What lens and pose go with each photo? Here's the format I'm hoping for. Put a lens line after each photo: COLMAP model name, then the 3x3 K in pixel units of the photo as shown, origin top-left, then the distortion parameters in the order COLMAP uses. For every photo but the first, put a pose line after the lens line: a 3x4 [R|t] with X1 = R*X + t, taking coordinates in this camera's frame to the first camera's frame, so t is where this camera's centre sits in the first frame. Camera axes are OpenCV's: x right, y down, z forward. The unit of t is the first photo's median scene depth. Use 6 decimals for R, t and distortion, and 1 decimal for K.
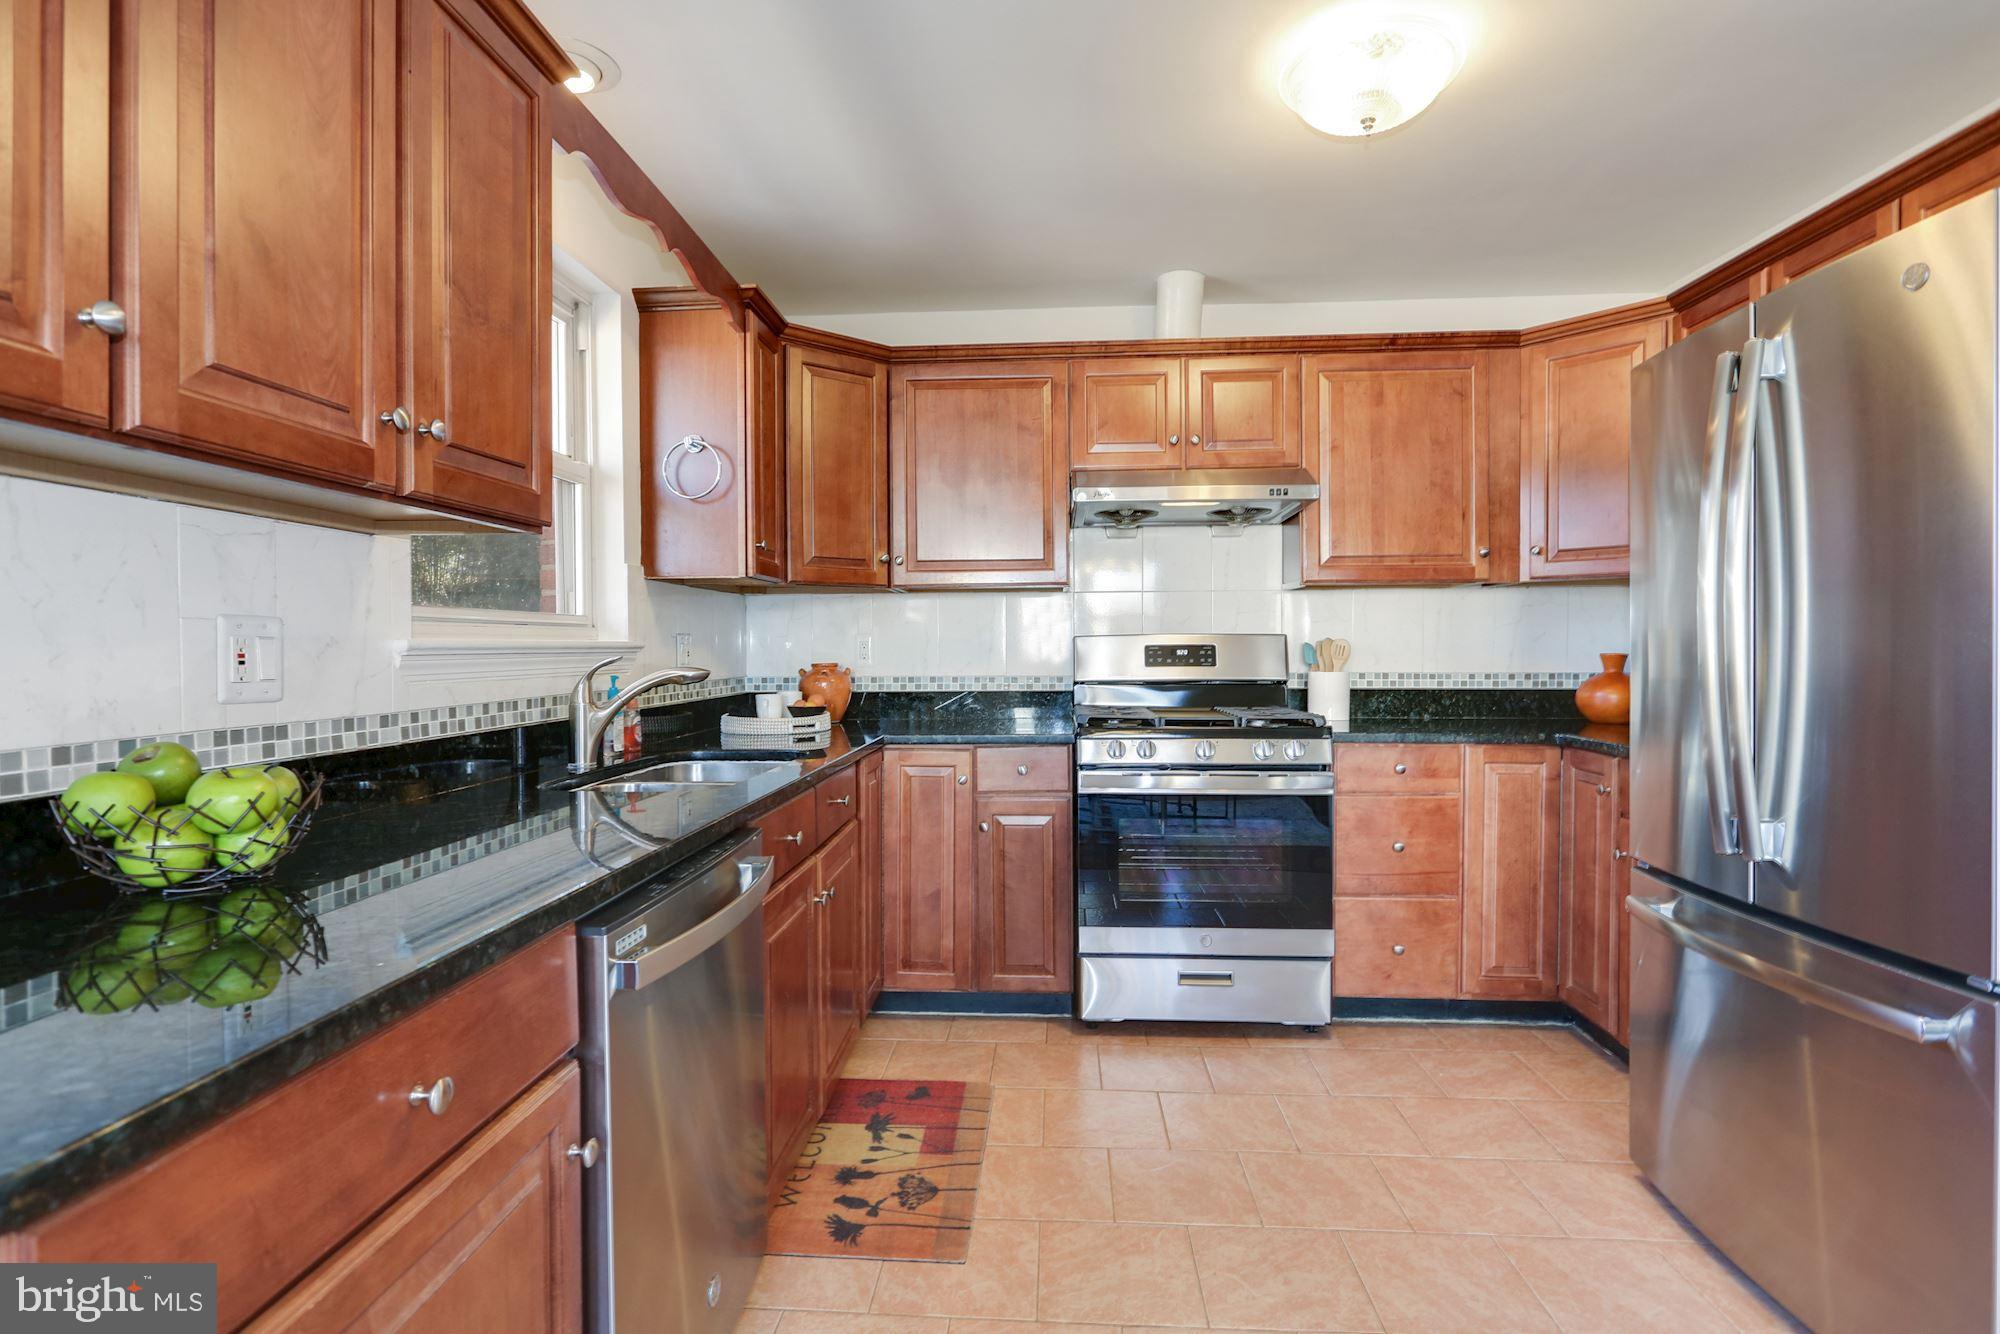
lens RADIAL K [[961.6, 0, 1000.0], [0, 961.6, 667.0], [0, 0, 1]] dist [-0.029948, -0.000011]
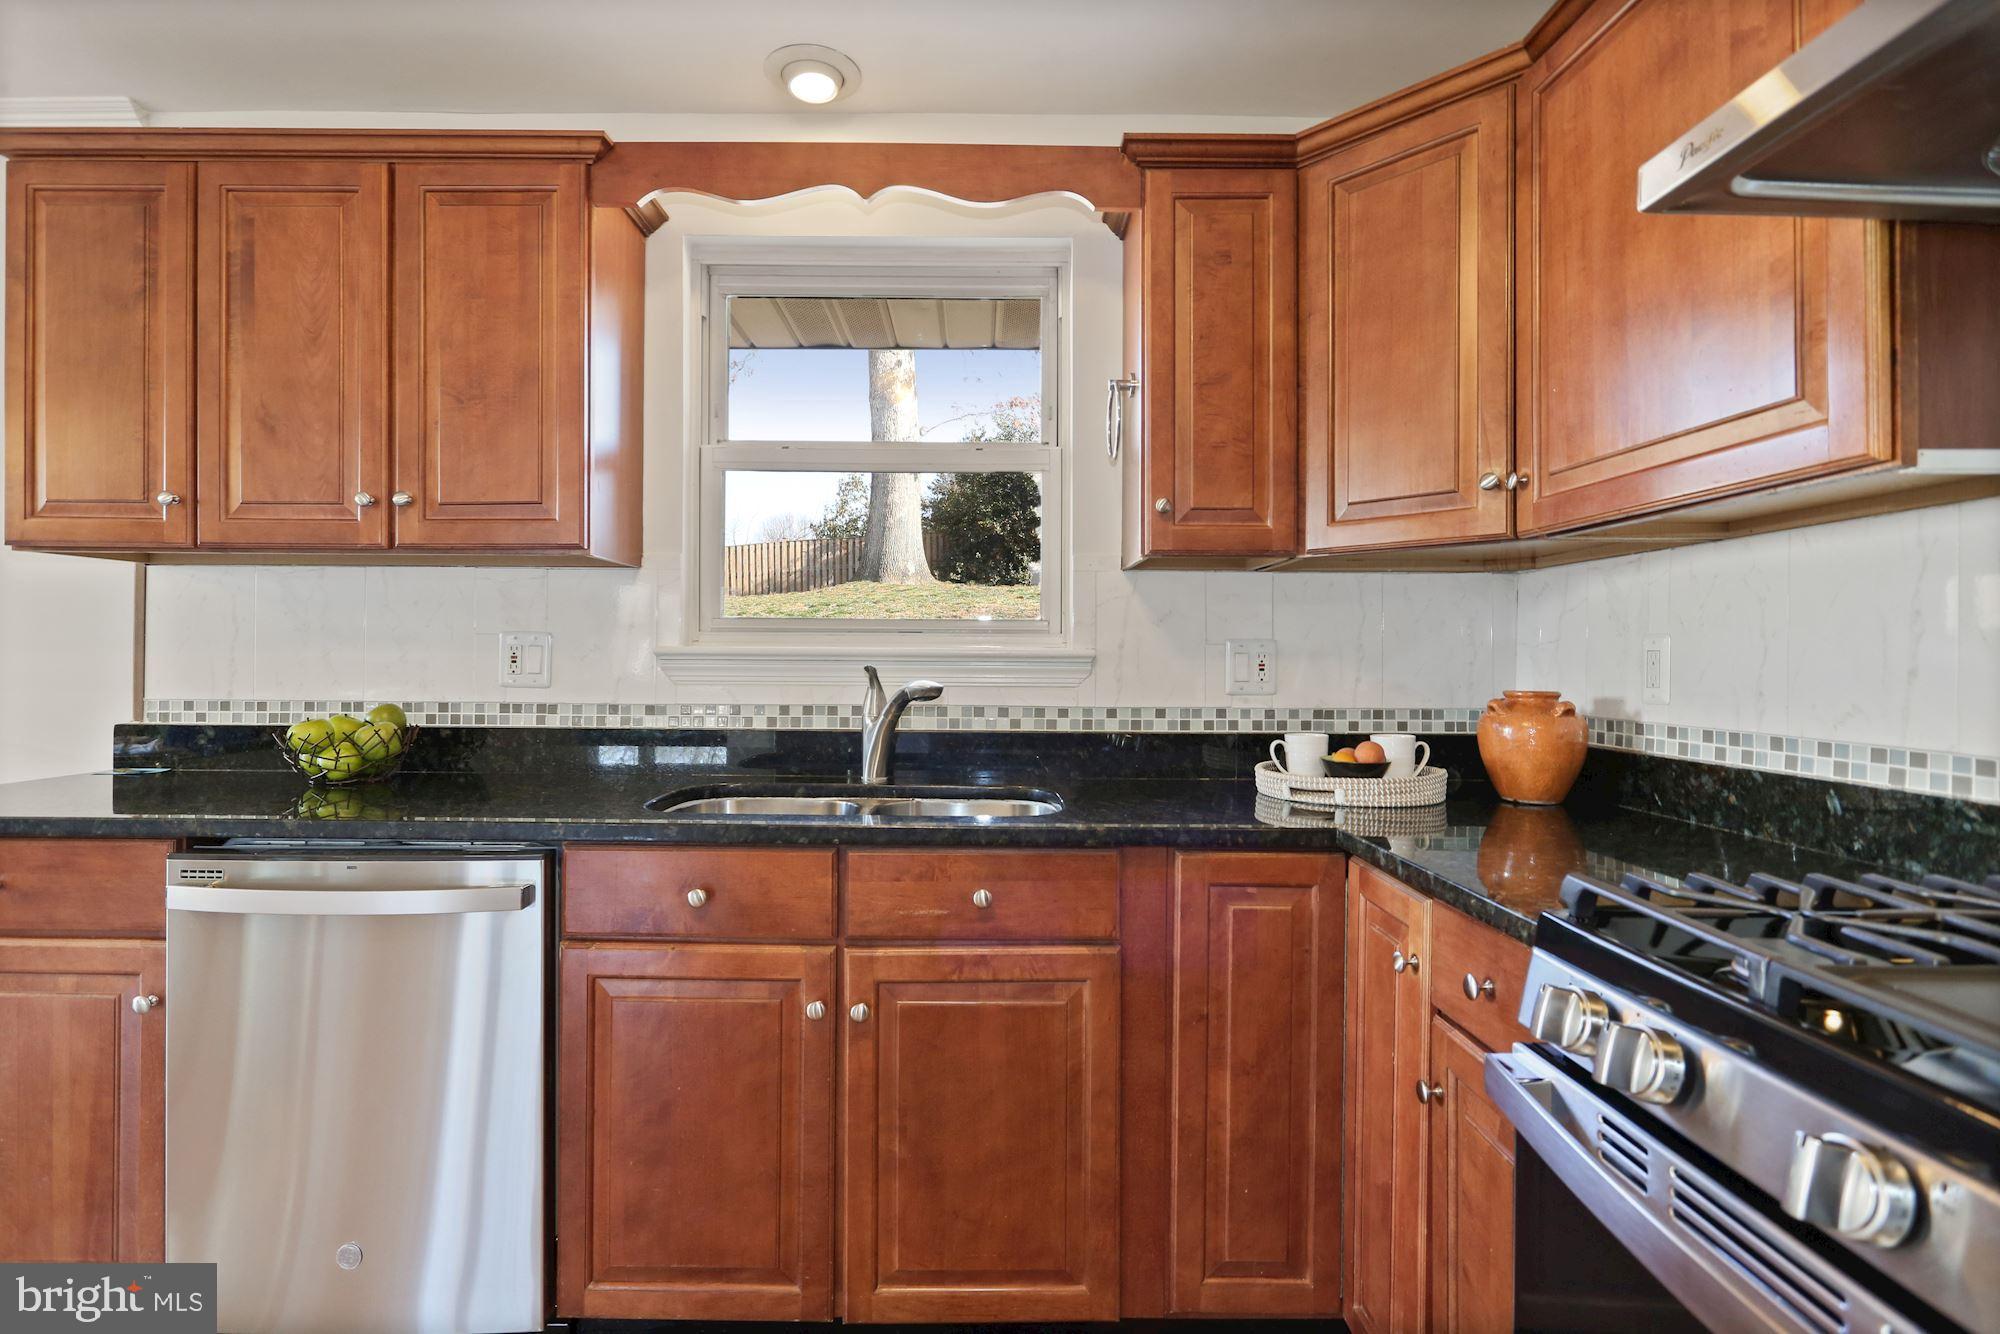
lens RADIAL K [[961.6, 0, 1000.0], [0, 961.6, 667.0], [0, 0, 1]] dist [-0.029948, -0.000011]
pose [[0.069554, 0.023307, -0.997306, 0.570396], [-0.028427, 0.999367, 0.021373, -0.035670], [0.997173, 0.026864, 0.070172, 1.153049]]
